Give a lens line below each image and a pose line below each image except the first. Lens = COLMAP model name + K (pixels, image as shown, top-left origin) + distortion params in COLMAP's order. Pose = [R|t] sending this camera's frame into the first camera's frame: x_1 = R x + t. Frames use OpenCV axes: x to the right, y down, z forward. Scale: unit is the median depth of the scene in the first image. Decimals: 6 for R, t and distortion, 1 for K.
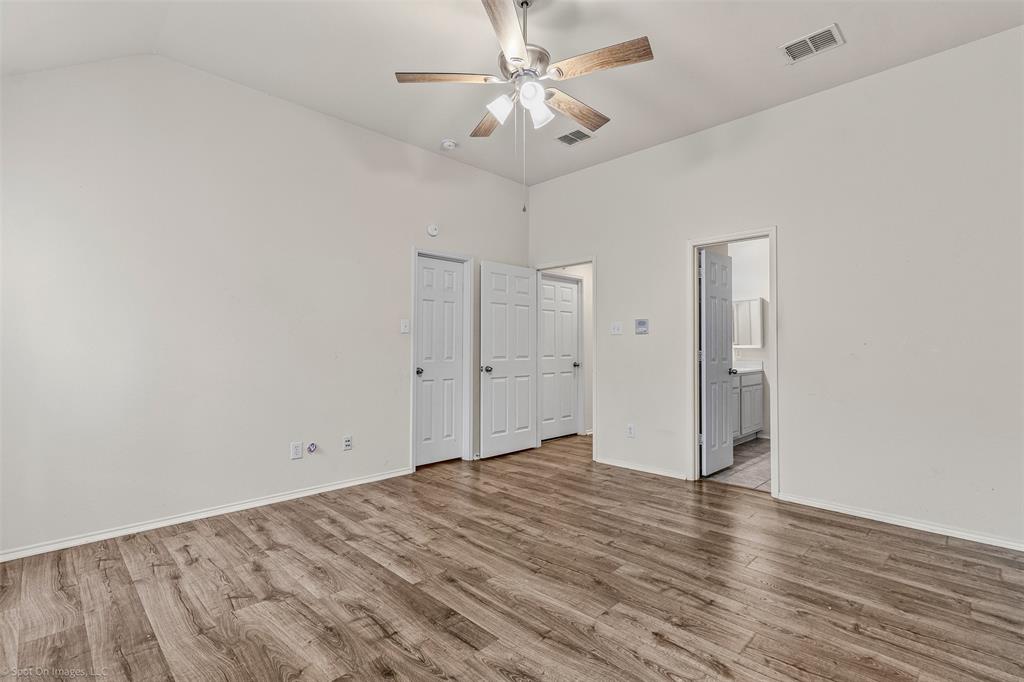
lens RADIAL K [[486.4, 0, 512.5], [0, 486.4, 343.3], [0, 0, 1]] dist [0.003143, -0.000162]
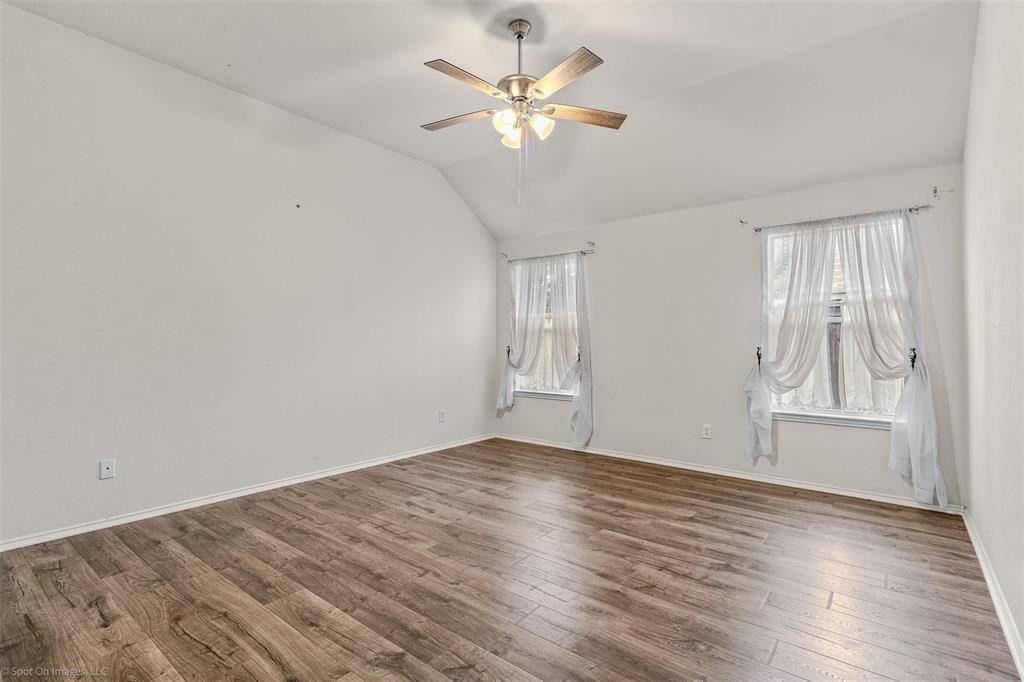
lens RADIAL K [[486.4, 0, 513.2], [0, 486.4, 341.3], [0, 0, 1]] dist [0.003143, -0.000162]
pose [[-0.994063, -0.006834, -0.108592, 0.156704], [-0.005593, 0.999916, -0.011721, 0.018871], [0.108663, -0.011044, -0.994017, 2.069499]]
